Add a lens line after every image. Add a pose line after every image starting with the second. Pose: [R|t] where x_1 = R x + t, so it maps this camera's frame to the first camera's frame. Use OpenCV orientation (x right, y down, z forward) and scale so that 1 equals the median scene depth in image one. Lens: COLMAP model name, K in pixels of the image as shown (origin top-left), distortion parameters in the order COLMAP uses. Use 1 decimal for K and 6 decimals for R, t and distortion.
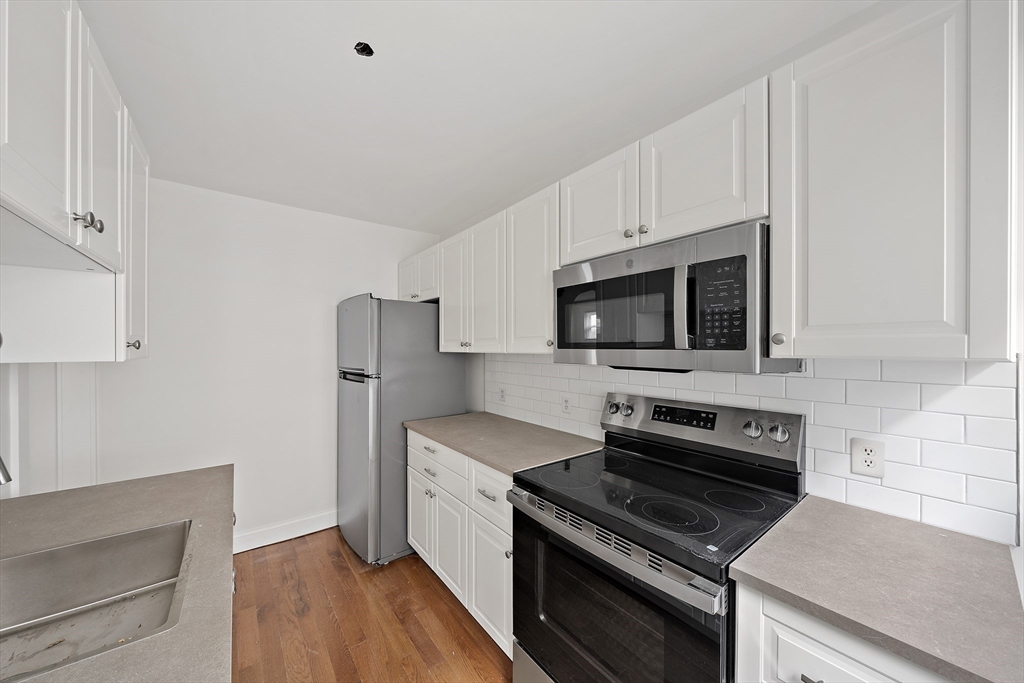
lens RADIAL K [[351.0, 0, 504.7], [0, 351.0, 349.6], [0, 0, 1]] dist [-0.006679, 0.000269]
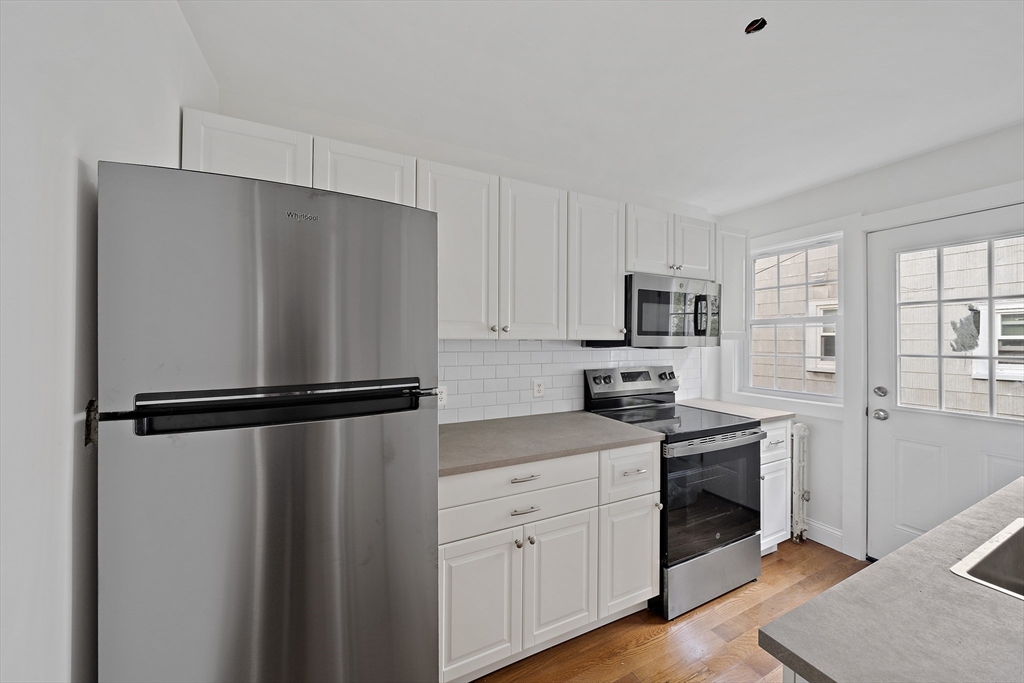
lens RADIAL K [[351.0, 0, 499.5], [0, 351.0, 339.9], [0, 0, 1]] dist [-0.006679, 0.000269]
pose [[0.222258, 0.002154, 0.974986, -1.065950], [-0.000593, 0.999998, -0.002074, 0.014893], [-0.974988, -0.000117, 0.222258, 1.059196]]
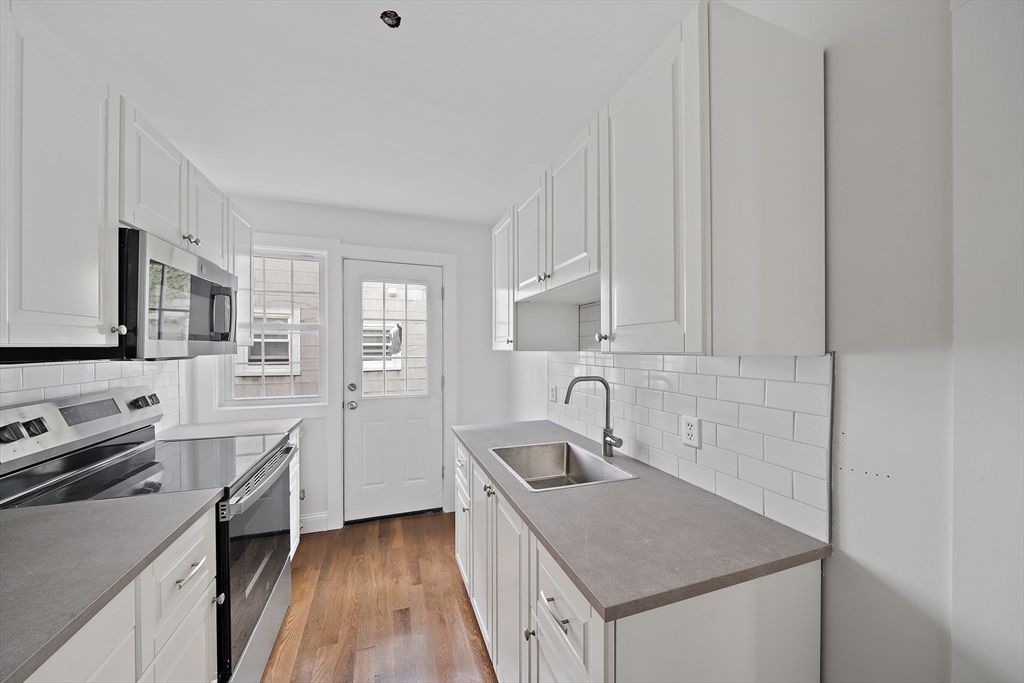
lens RADIAL K [[351.0, 0, 498.1], [0, 351.0, 349.8], [0, 0, 1]] dist [-0.006679, 0.000269]
pose [[-0.945667, -0.003407, 0.325120, -0.697338], [-0.000164, 0.999950, 0.010004, 0.011331], [-0.325138, 0.009407, -0.945620, 1.281763]]
